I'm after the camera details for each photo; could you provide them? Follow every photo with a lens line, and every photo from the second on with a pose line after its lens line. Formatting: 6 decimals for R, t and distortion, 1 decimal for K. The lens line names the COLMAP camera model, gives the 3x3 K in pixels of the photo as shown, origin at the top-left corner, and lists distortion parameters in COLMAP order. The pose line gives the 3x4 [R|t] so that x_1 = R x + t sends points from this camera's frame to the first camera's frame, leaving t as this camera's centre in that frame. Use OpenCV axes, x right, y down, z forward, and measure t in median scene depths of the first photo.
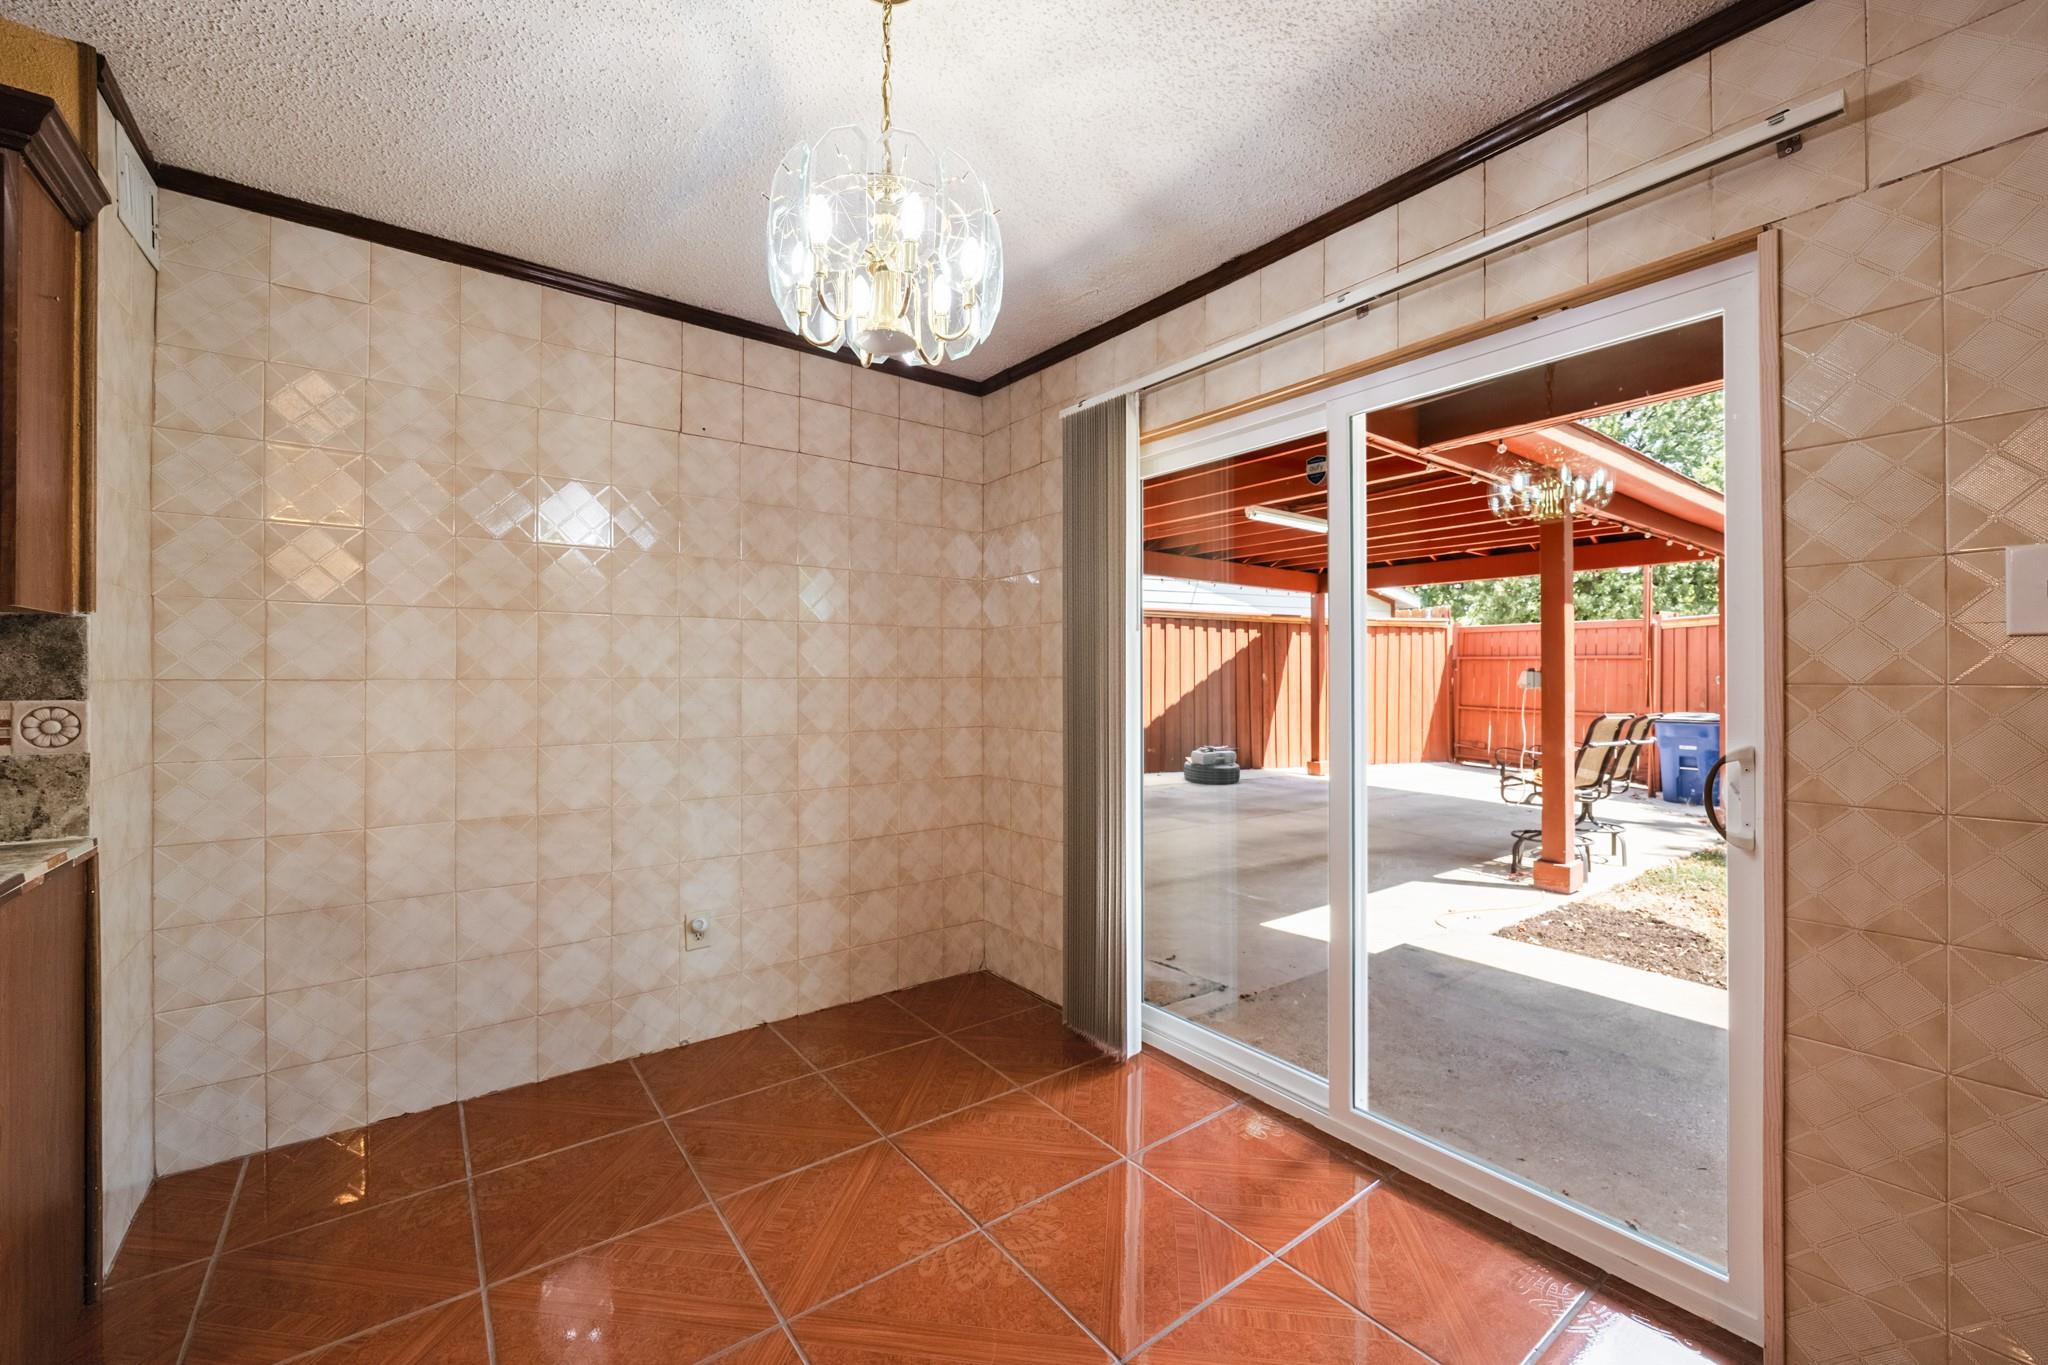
lens RADIAL K [[814.0, 0, 1026.1], [0, 814.0, 681.7], [0, 0, 1]] dist [-0.009901, 0.000237]
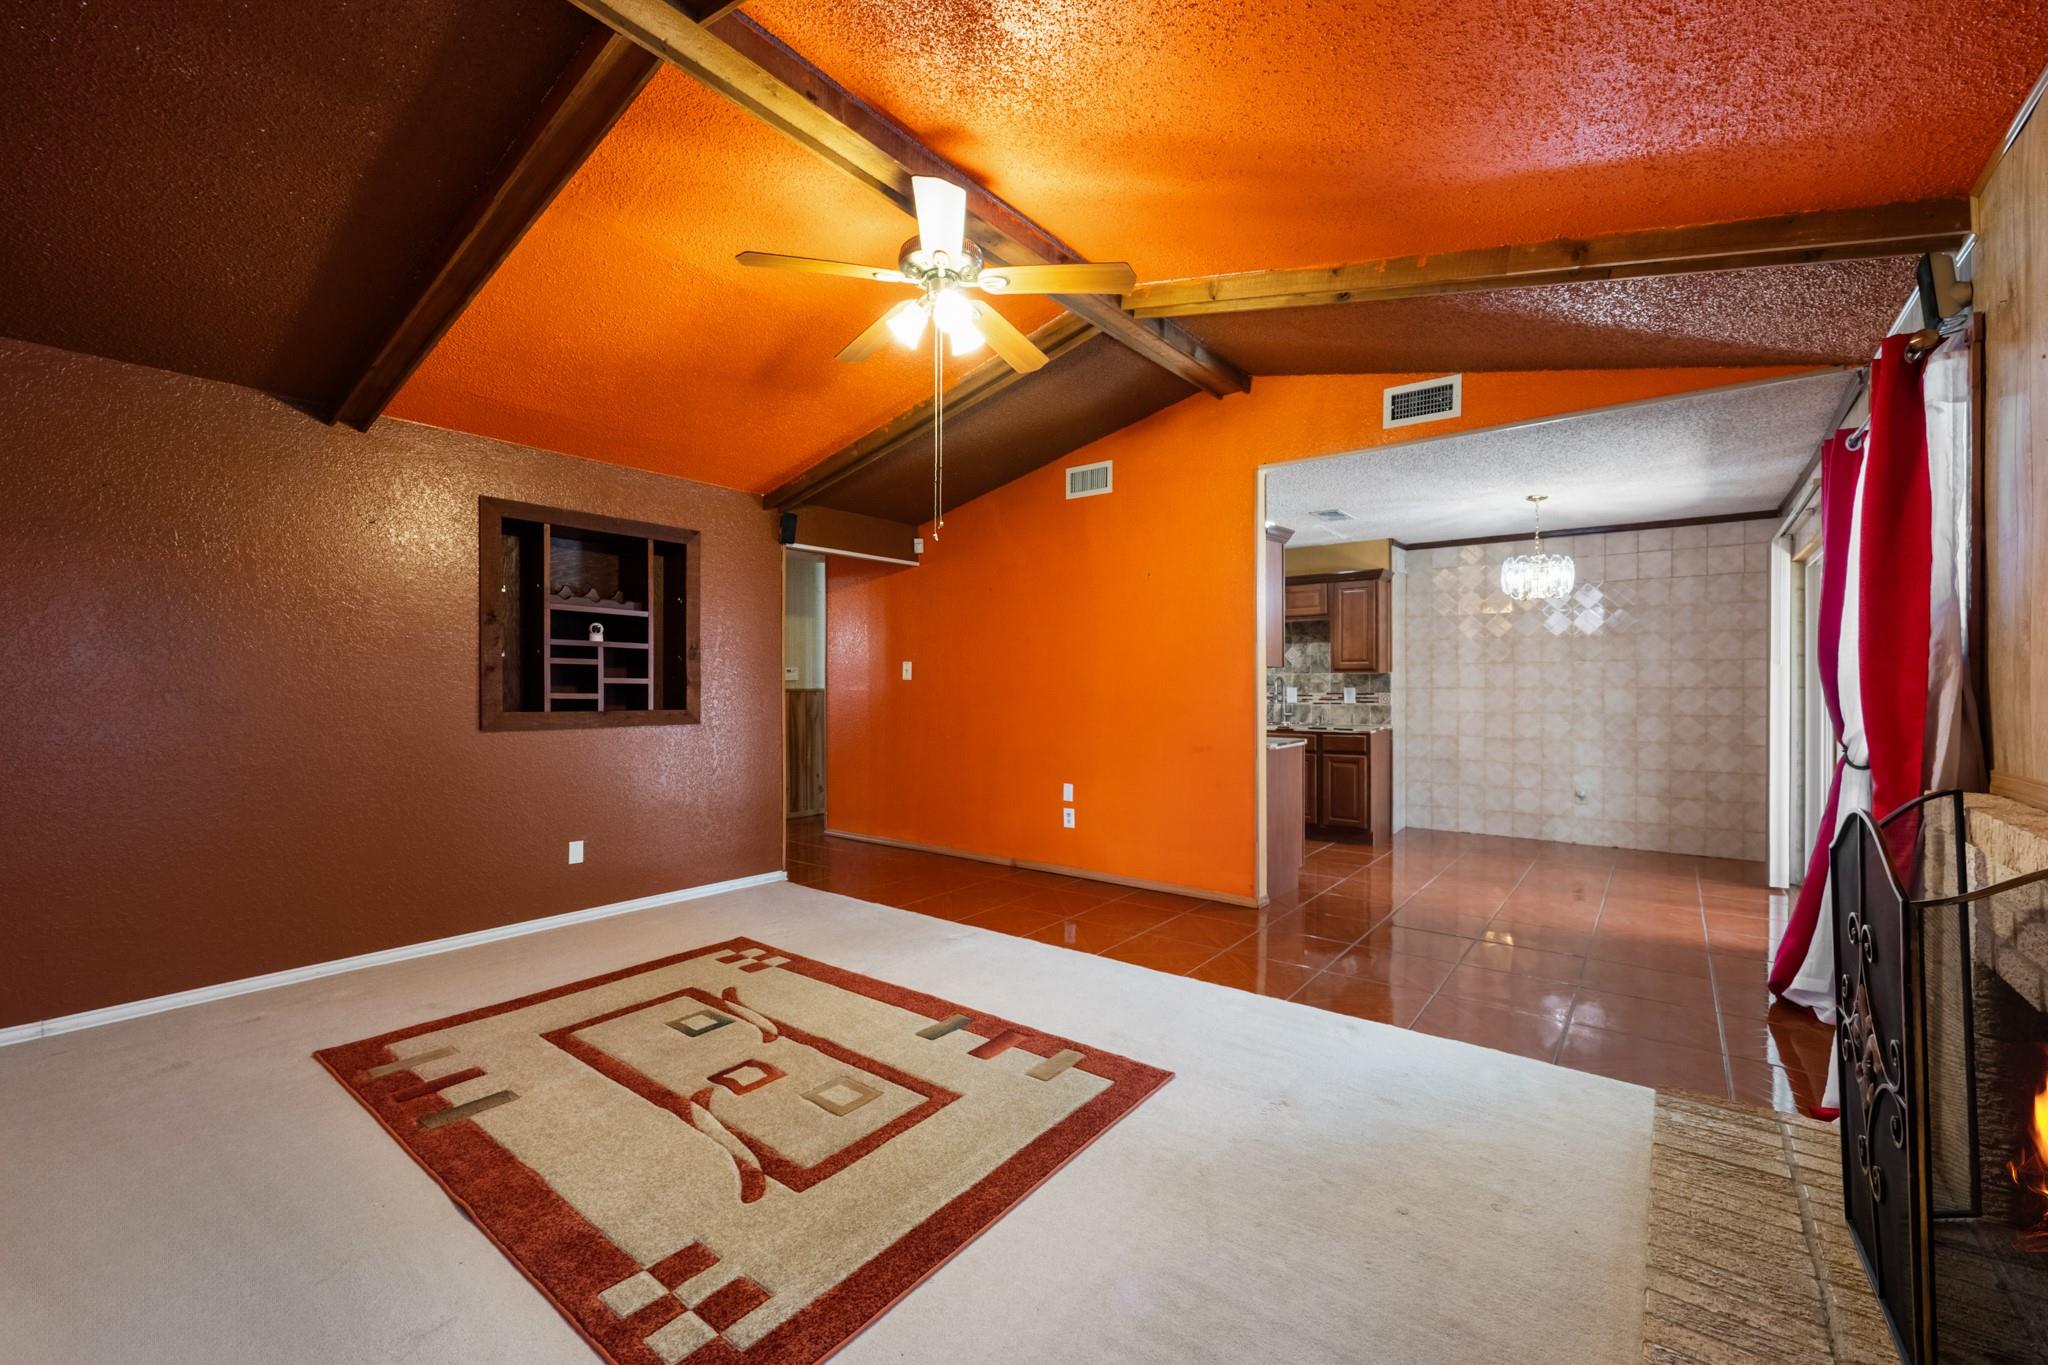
lens RADIAL K [[814.0, 0, 1026.1], [0, 814.0, 681.7], [0, 0, 1]] dist [-0.009901, 0.000237]
pose [[0.249274, -0.004172, -0.968424, 1.430634], [-0.002376, 0.999985, -0.004920, -0.006497], [0.968430, 0.003528, 0.249261, -1.105946]]
